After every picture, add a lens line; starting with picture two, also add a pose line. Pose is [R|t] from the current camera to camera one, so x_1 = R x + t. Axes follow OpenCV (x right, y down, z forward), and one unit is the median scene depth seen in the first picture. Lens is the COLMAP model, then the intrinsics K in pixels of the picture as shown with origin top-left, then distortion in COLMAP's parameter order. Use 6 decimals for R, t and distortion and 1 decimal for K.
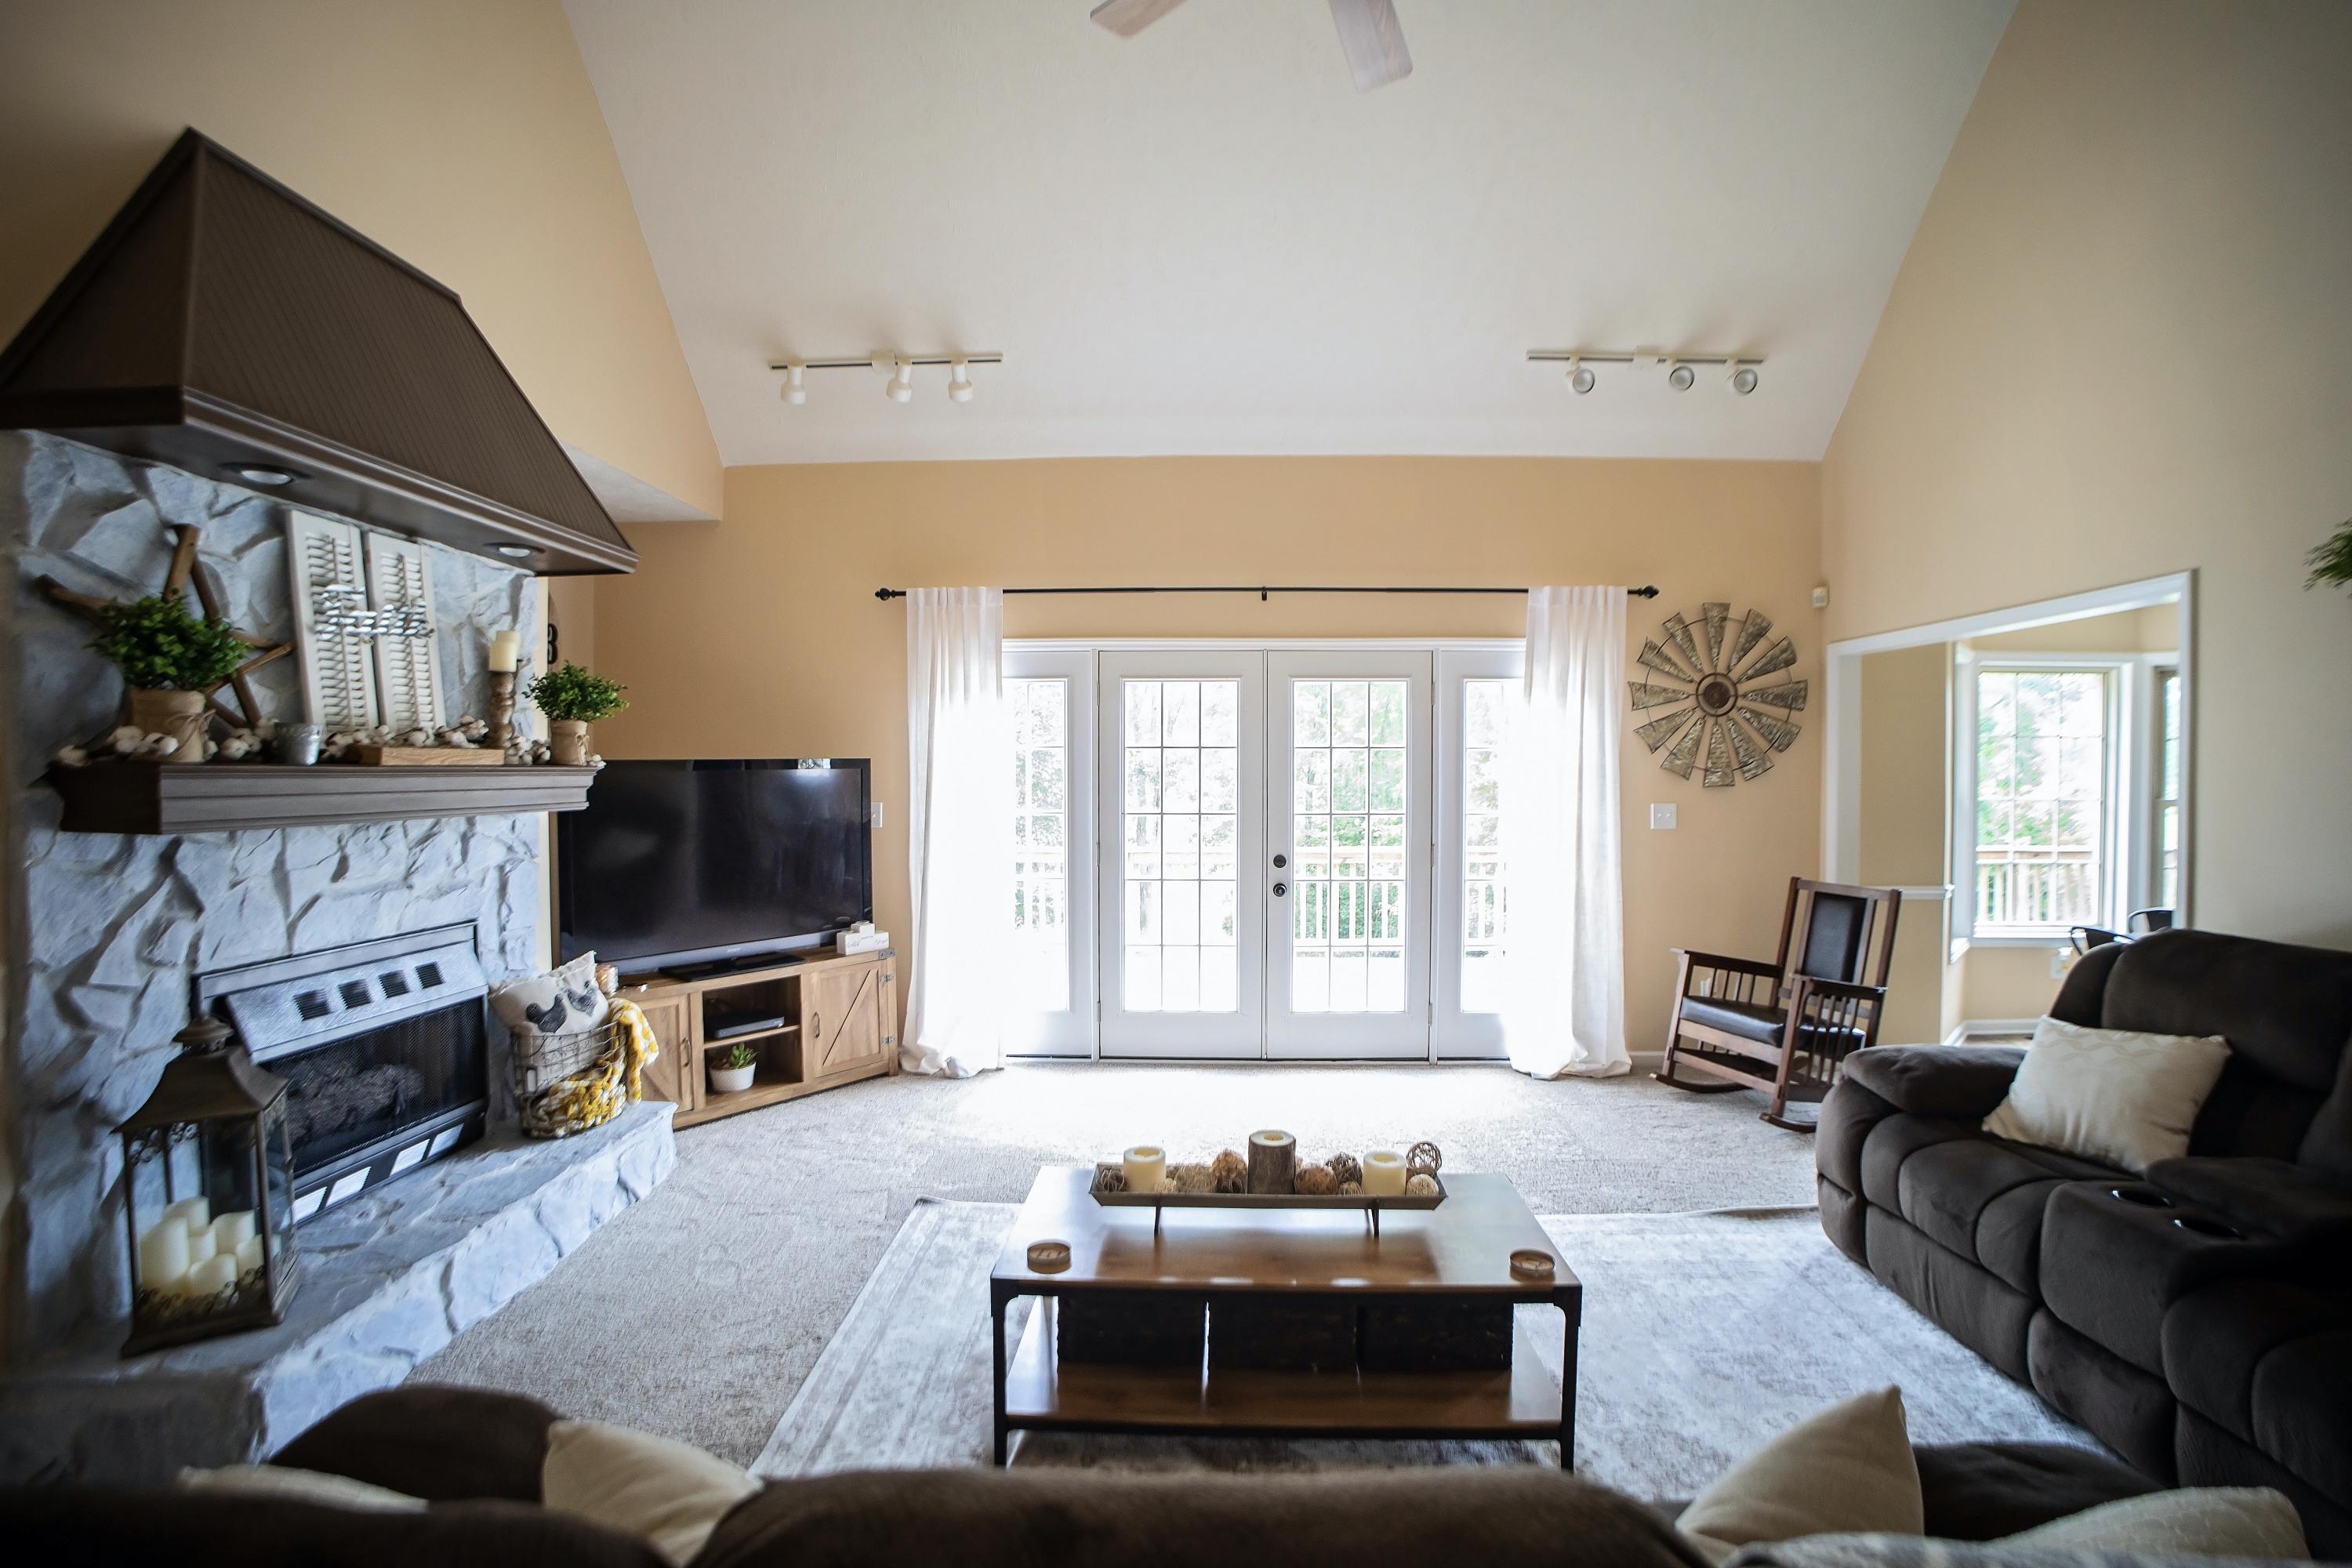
lens RADIAL K [[1052.3, 0, 1181.6], [0, 1052.3, 791.2], [0, 0, 1]] dist [-0.107730, 0.042765]
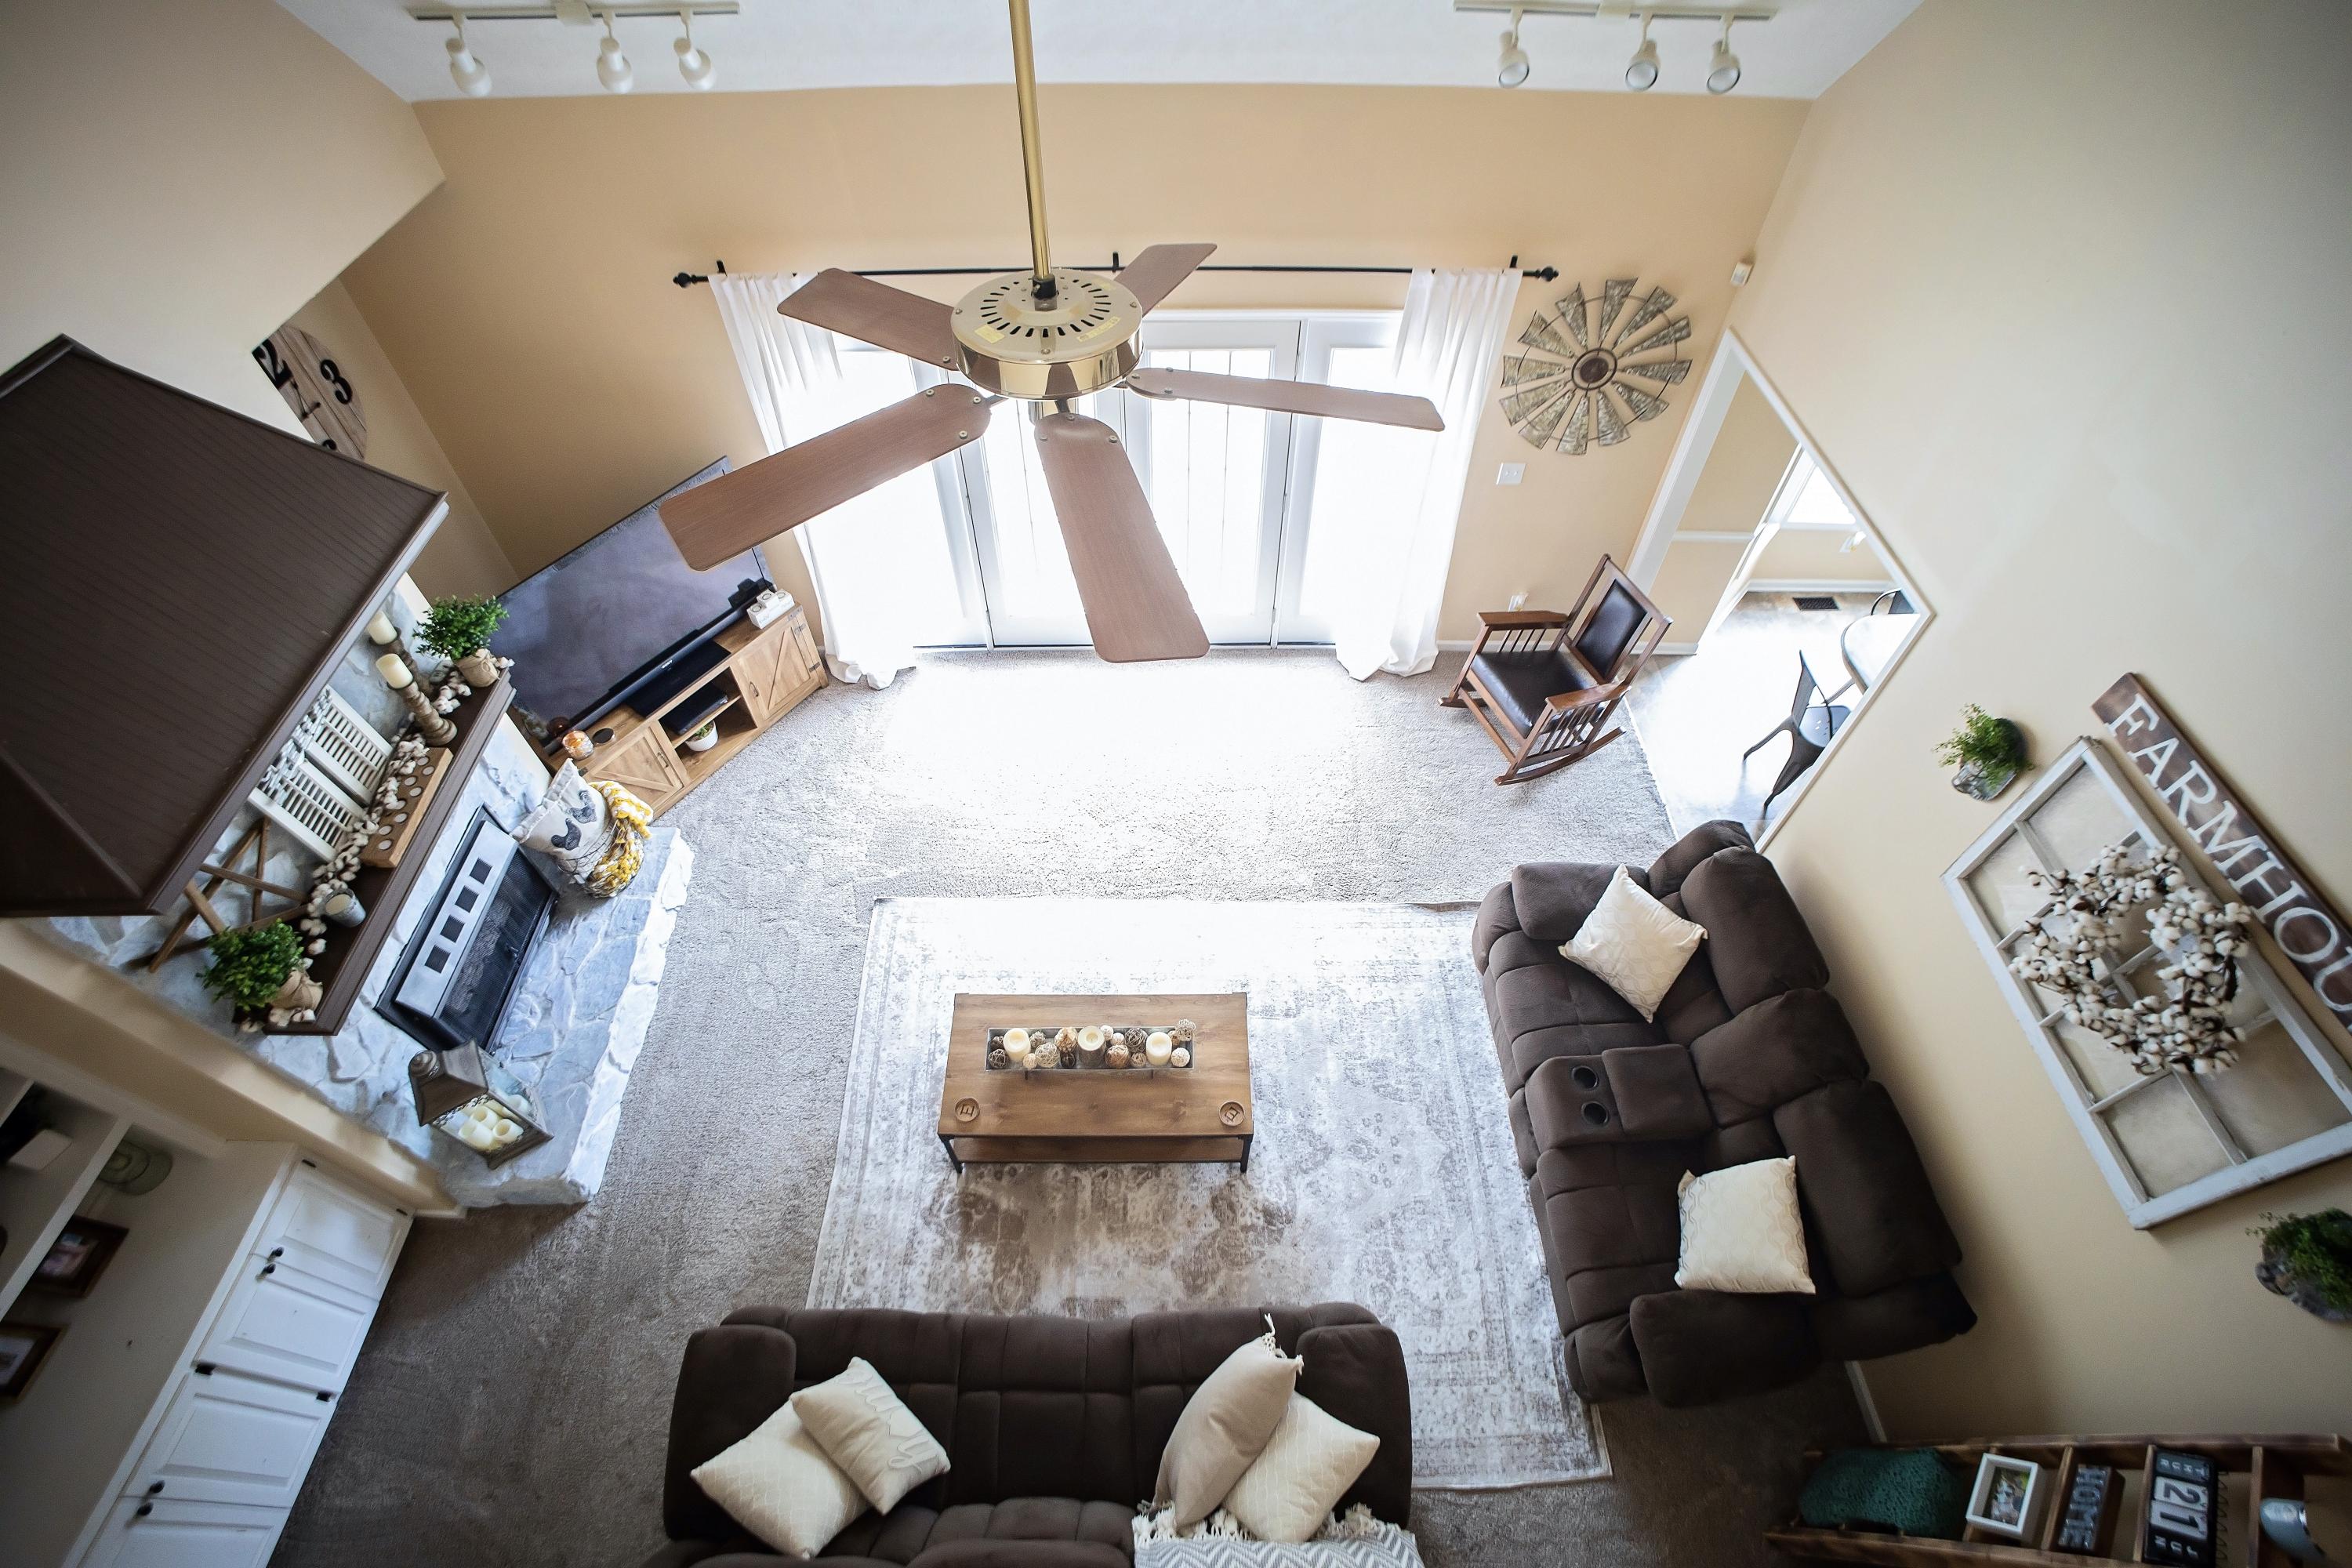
lens RADIAL K [[1052.3, 0, 1181.6], [0, 1052.3, 791.2], [0, 0, 1]] dist [-0.107730, 0.042765]
pose [[0.998730, -0.036407, 0.034822, 0.094753], [-0.003475, 0.639772, 0.768557, -0.608130], [-0.050259, -0.767702, 0.638833, 0.112824]]
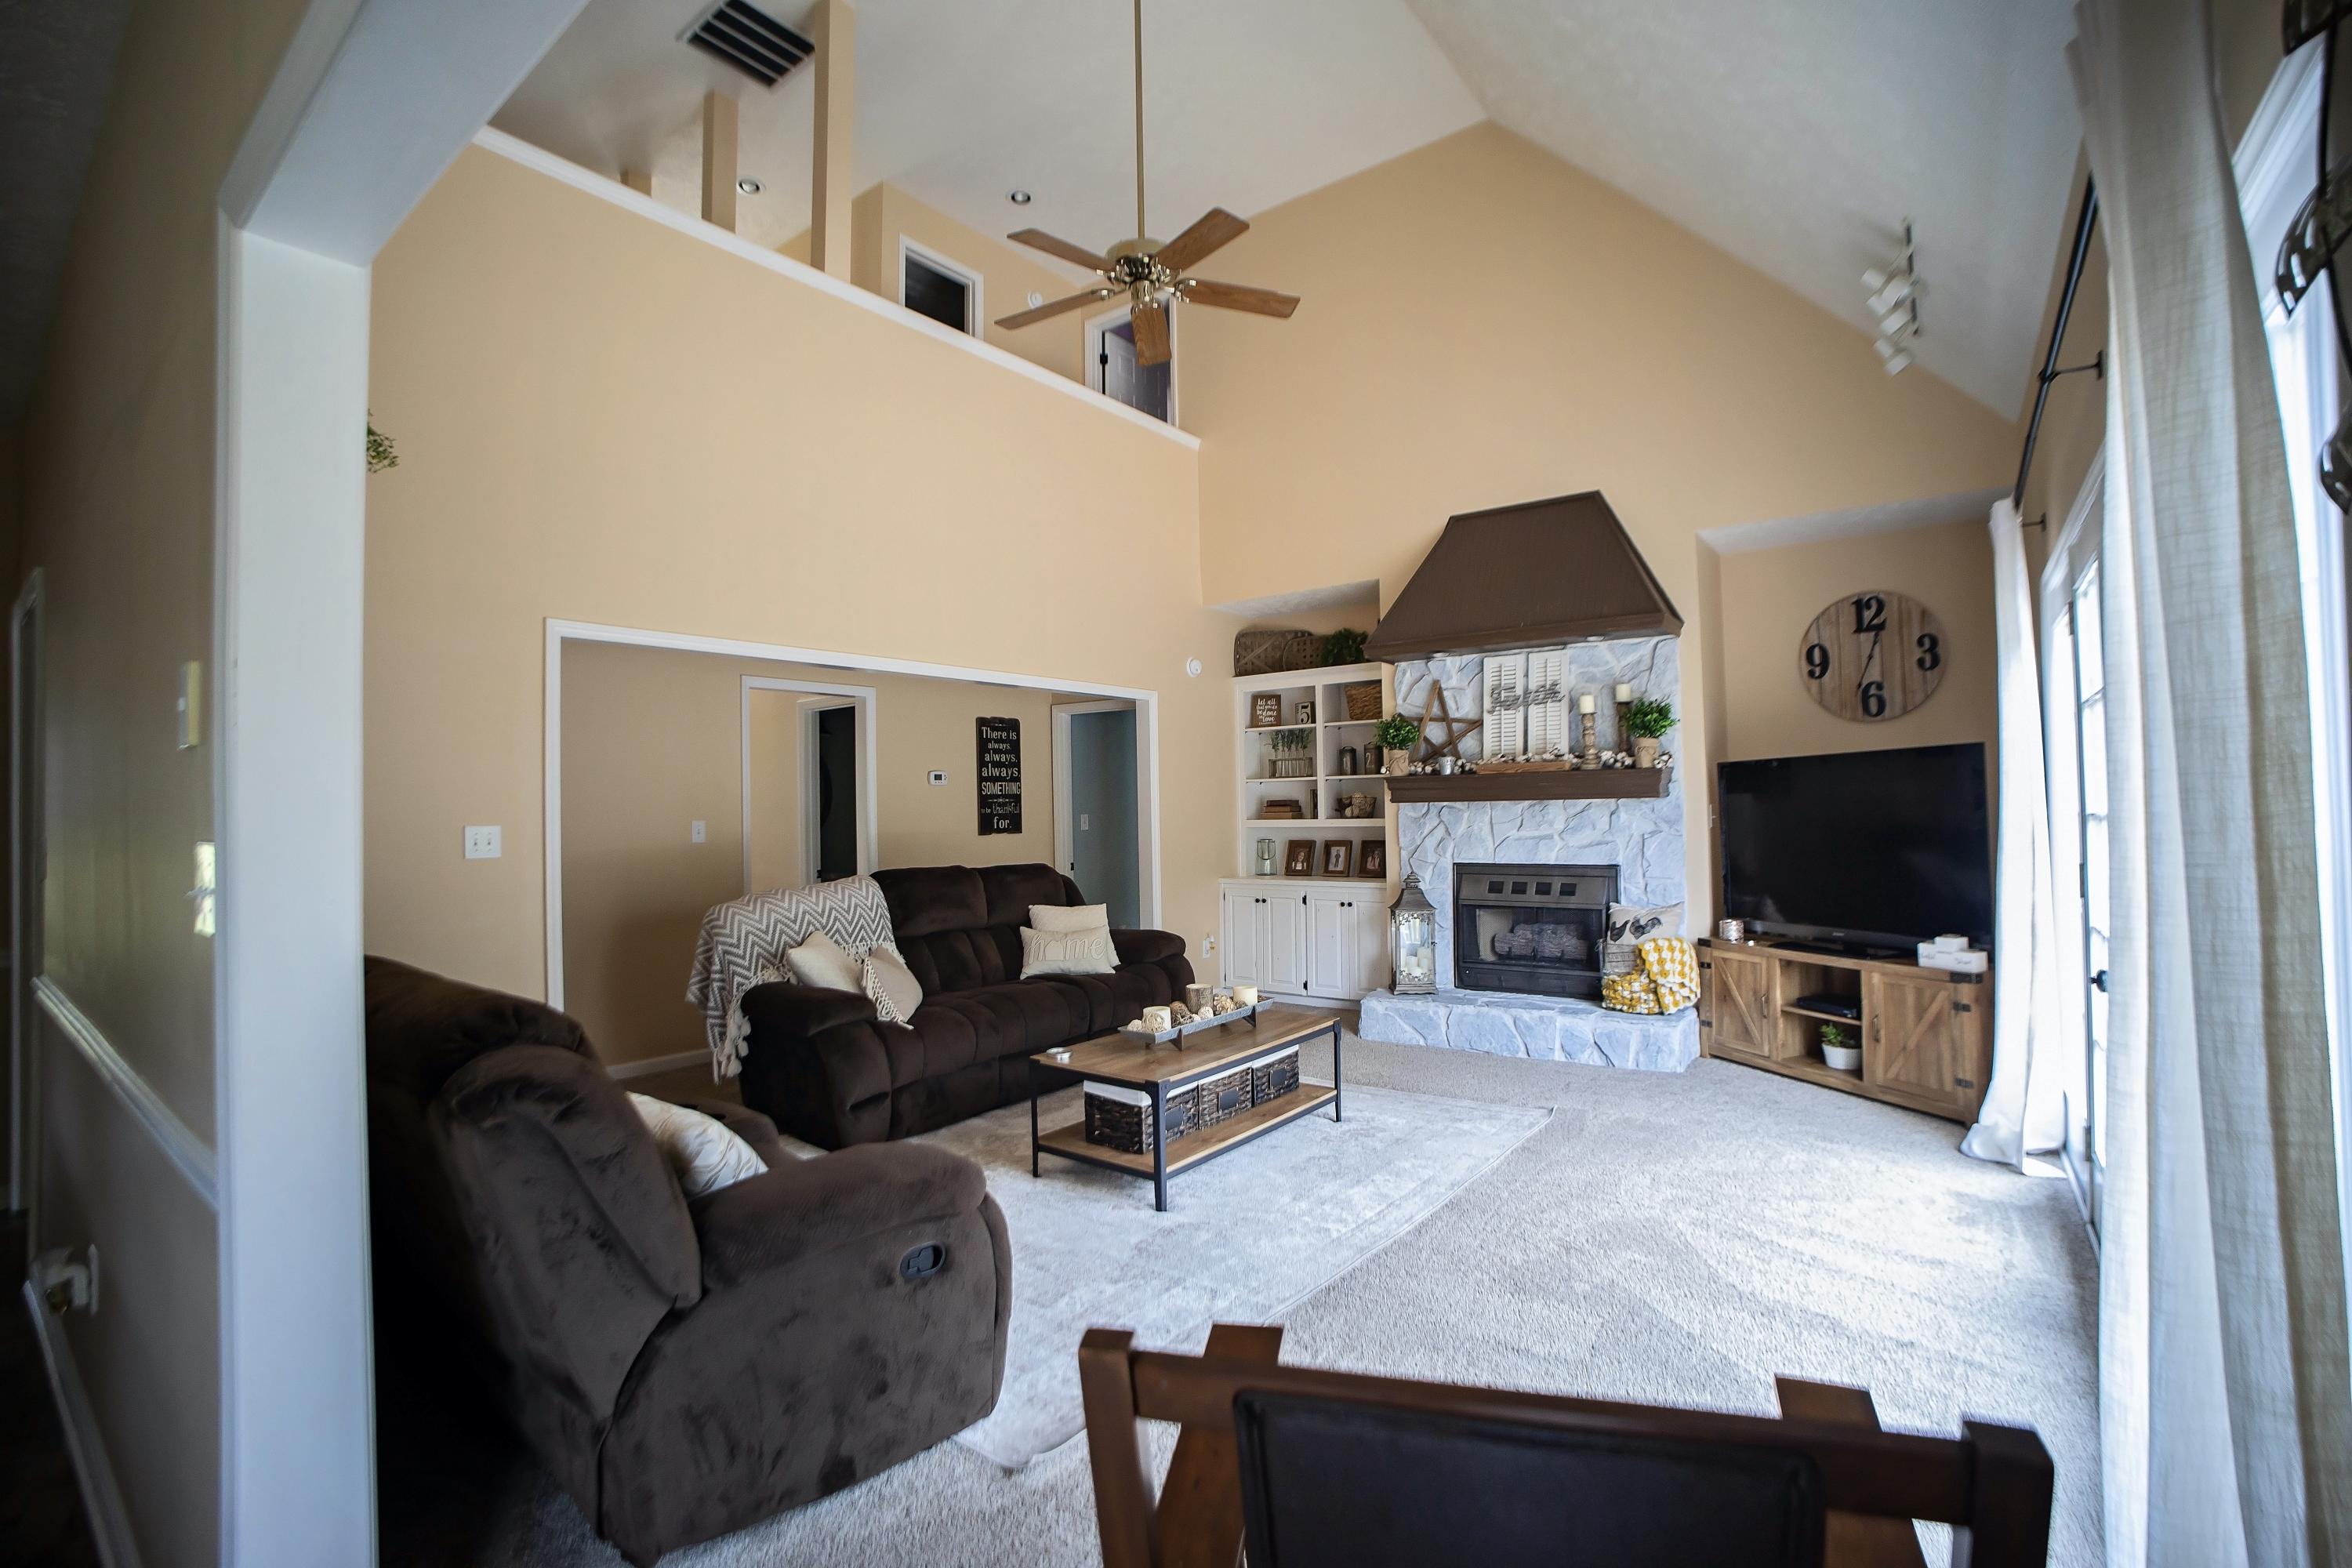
lens RADIAL K [[1052.3, 0, 1181.6], [0, 1052.3, 791.2], [0, 0, 1]] dist [-0.107730, 0.042765]
pose [[-0.578758, -0.005403, -0.815481, 0.754583], [-0.001453, 0.999983, -0.005595, 0.013260], [0.815498, -0.002053, -0.578756, 0.988999]]
